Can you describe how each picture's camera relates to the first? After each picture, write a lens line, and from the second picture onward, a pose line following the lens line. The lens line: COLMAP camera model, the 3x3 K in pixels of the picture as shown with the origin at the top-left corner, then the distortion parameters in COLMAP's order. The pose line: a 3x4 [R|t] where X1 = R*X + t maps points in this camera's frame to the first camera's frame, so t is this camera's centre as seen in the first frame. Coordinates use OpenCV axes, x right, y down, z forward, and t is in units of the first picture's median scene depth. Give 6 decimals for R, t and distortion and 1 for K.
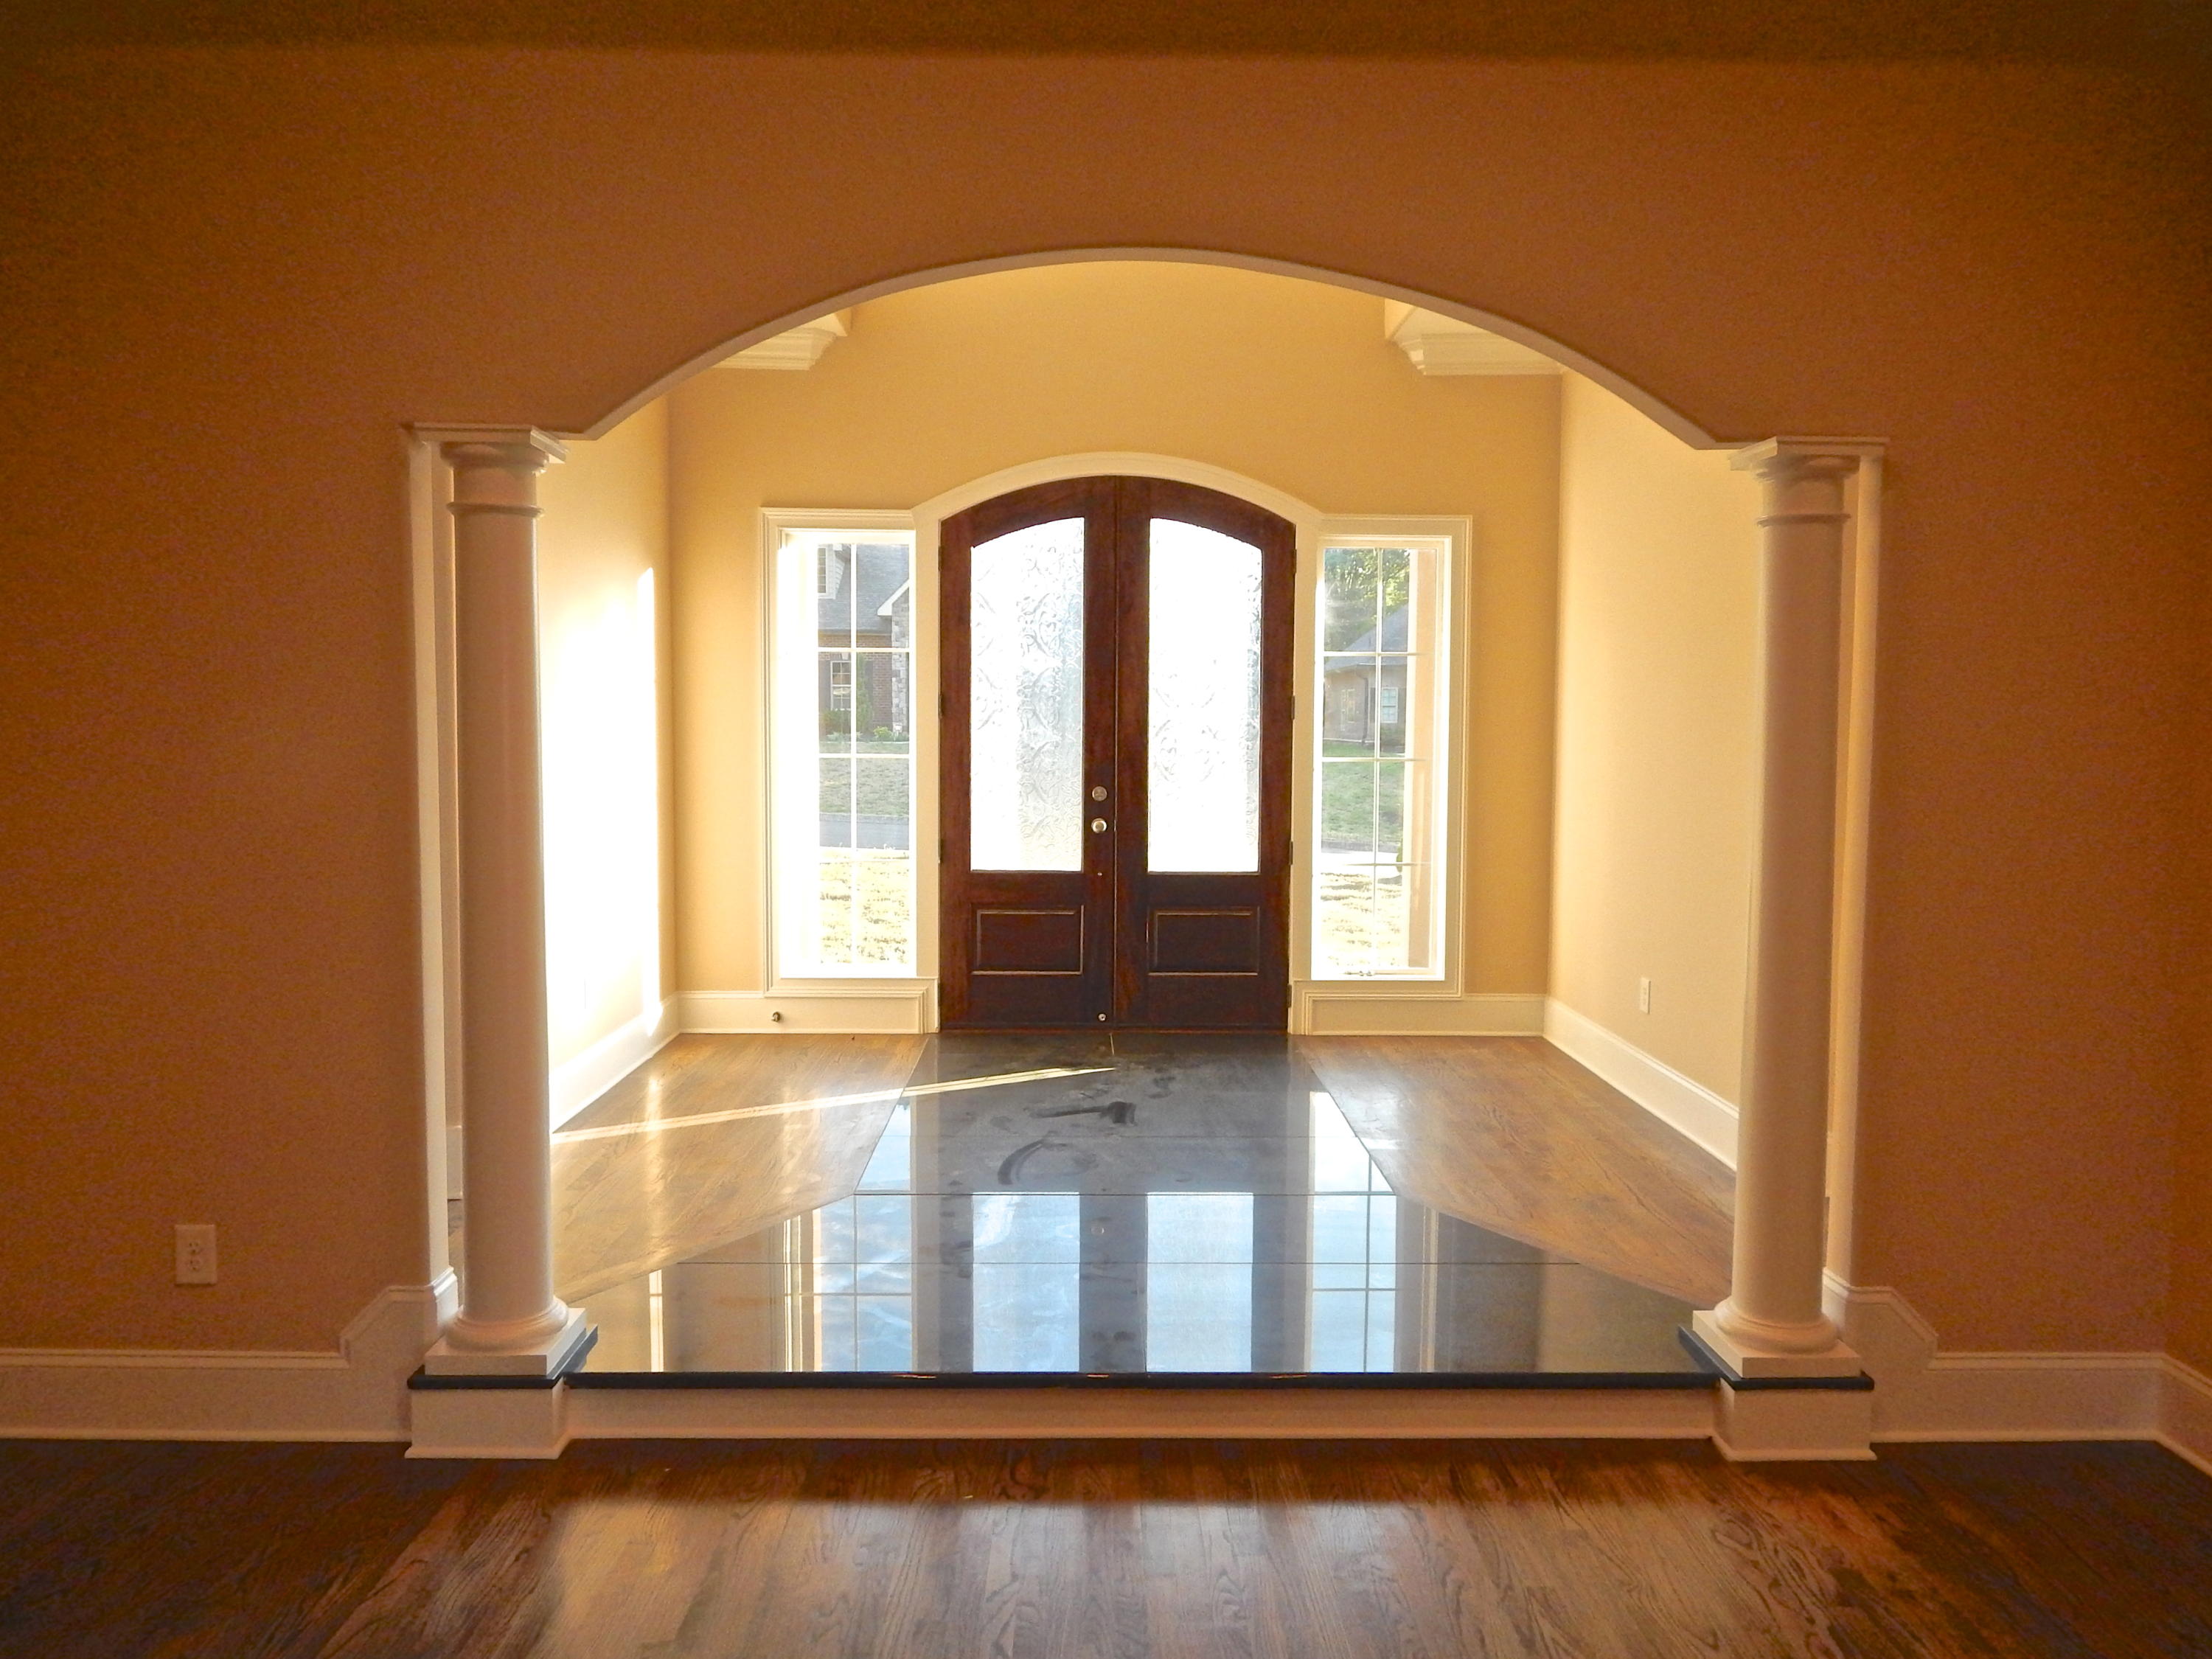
lens RADIAL K [[1456.6, 0, 1106.0], [0, 1456.6, 829.5], [0, 0, 1]] dist [0.012702, -0.001072]
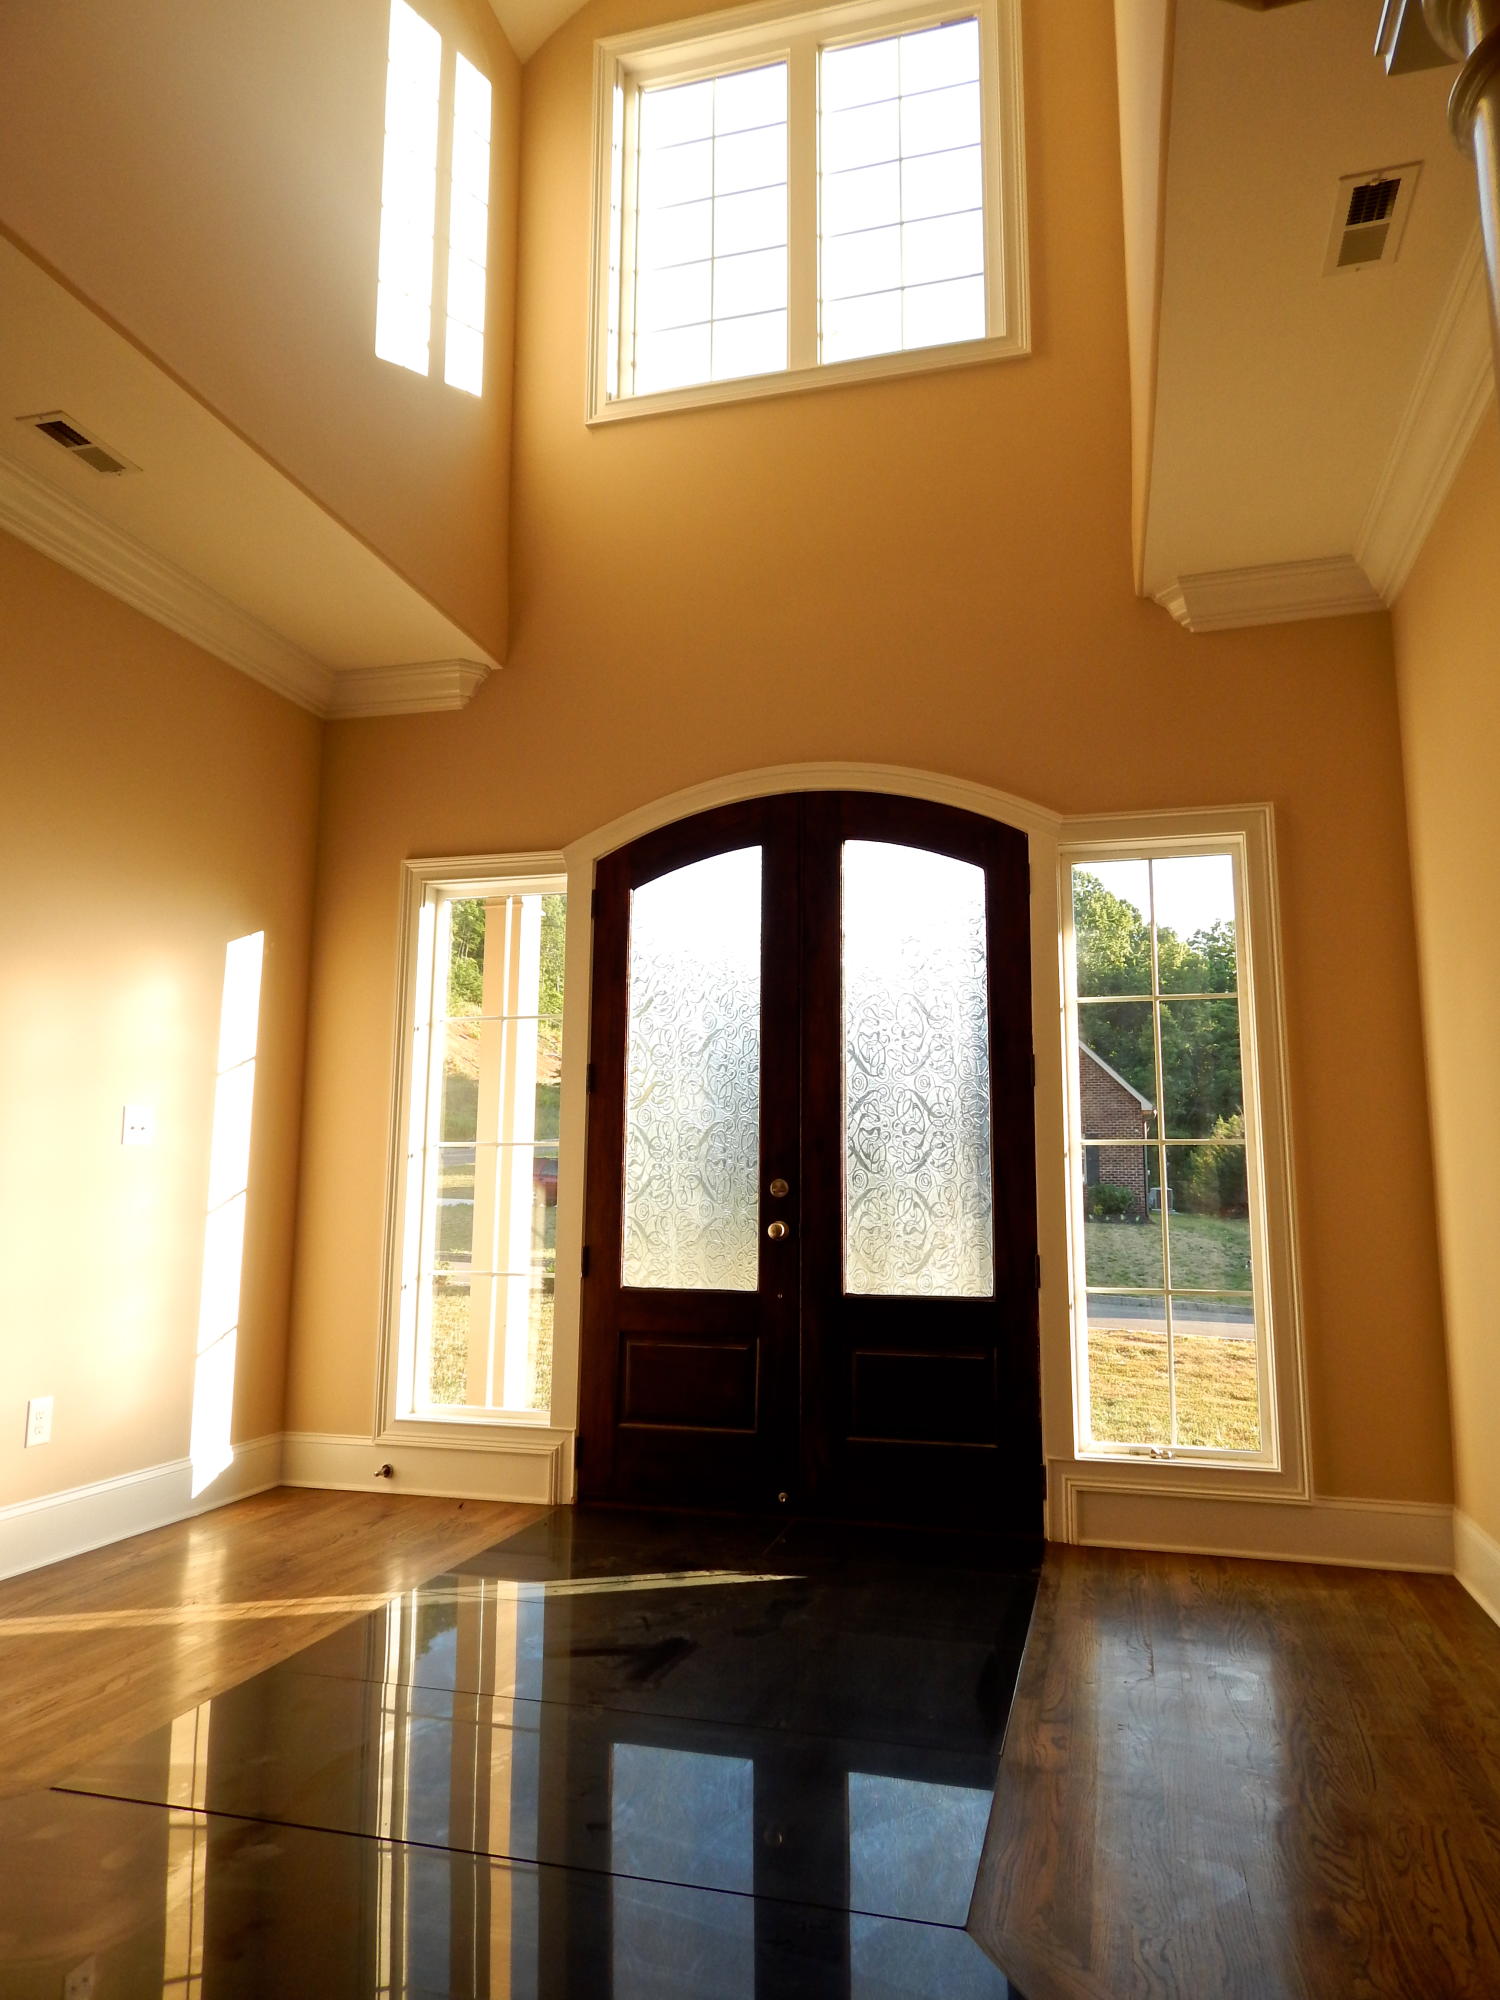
lens RADIAL K [[1317.0, 0, 750.0], [0, 1317.0, 1000.0], [0, 0, 1]] dist [0.012702, -0.001072]
pose [[0.958395, -0.042862, -0.282210, 0.180669], [-0.020376, 0.975867, -0.217411, 0.029968], [0.284718, 0.214116, 0.934393, 0.326873]]
